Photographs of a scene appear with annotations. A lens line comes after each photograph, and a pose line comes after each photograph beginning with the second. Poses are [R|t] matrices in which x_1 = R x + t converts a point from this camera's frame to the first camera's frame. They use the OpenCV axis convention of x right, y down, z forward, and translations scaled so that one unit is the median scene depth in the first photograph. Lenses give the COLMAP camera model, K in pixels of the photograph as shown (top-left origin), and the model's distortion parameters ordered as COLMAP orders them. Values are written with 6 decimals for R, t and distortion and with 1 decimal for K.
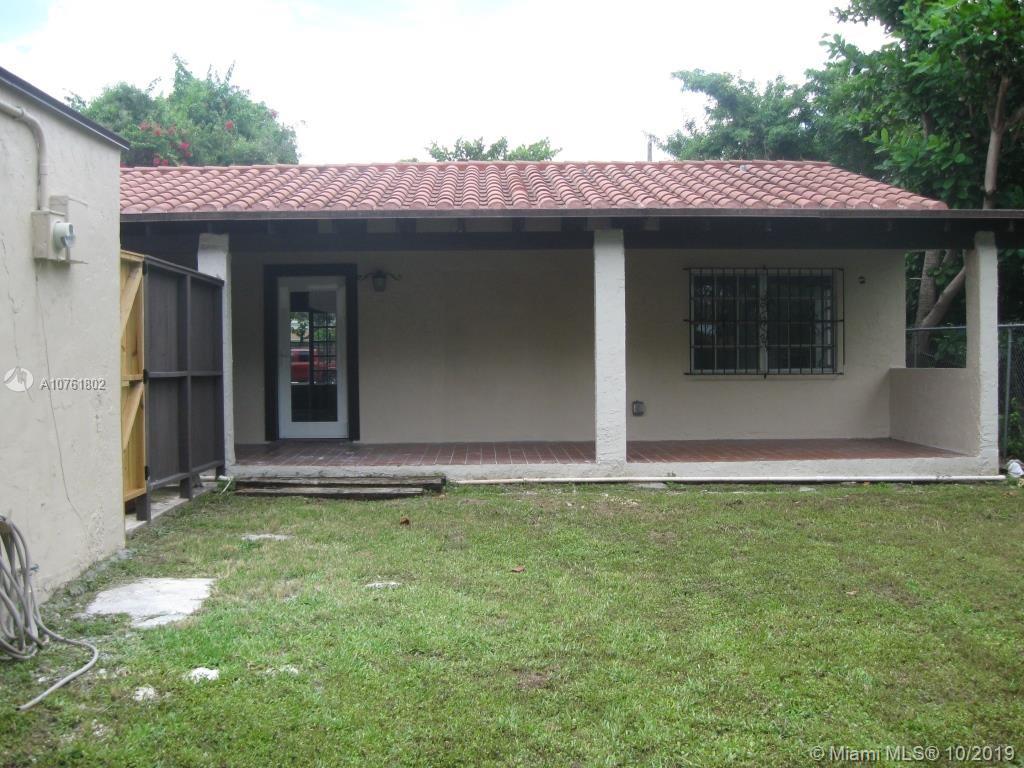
lens RADIAL K [[1056.0, 0, 517.2], [0, 1056.0, 380.9], [0, 0, 1]] dist [-0.141302, 0.078771]
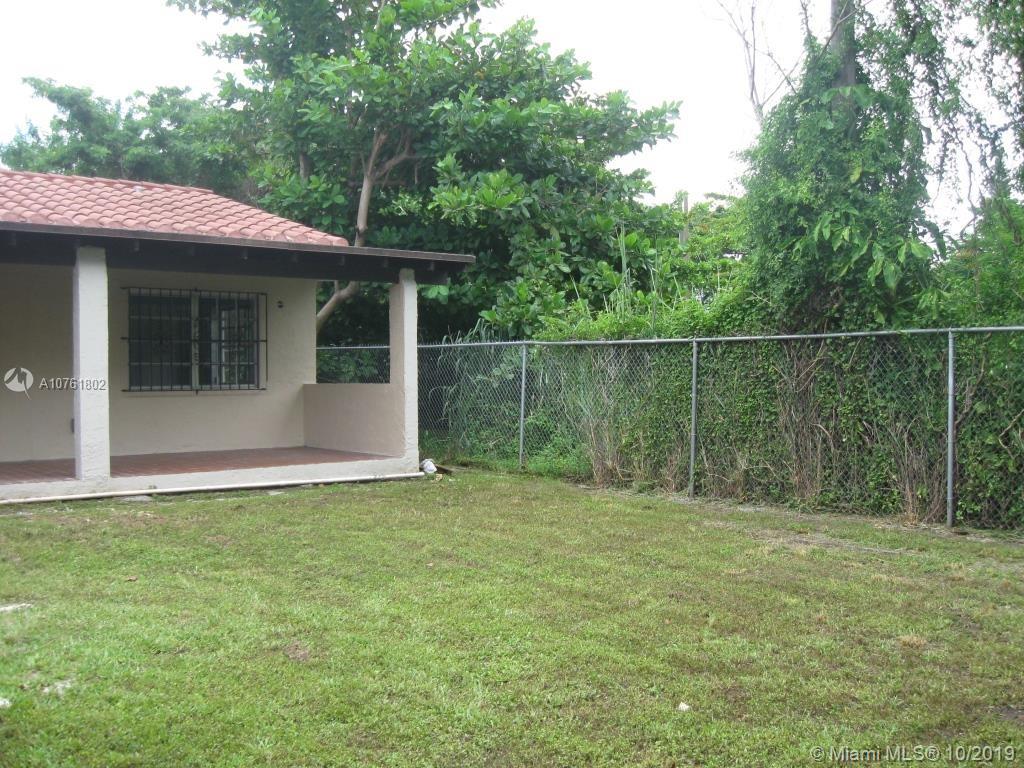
lens RADIAL K [[1050.5, 0, 510.7], [0, 1050.5, 386.3], [0, 0, 1]] dist [-0.113456, 0.036060]
pose [[0.772618, -0.006011, 0.634842, -0.186954], [0.012787, 0.999900, -0.006094, 0.000036], [-0.634742, 0.012826, 0.772618, -0.014924]]
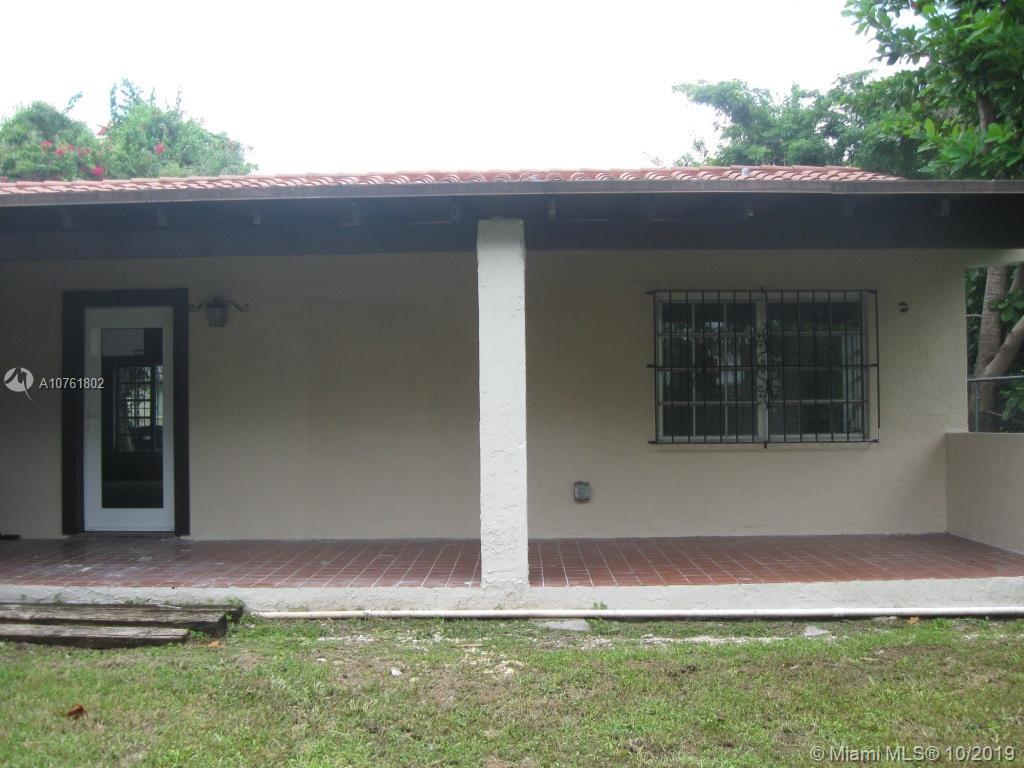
lens RADIAL K [[1056.0, 0, 517.2], [0, 1056.0, 380.9], [0, 0, 1]] dist [-0.141302, 0.078771]
pose [[0.999204, -0.002631, -0.039804, 0.099503], [0.000368, 0.998387, -0.056769, -0.007849], [0.039889, 0.056710, 0.997594, 0.295907]]
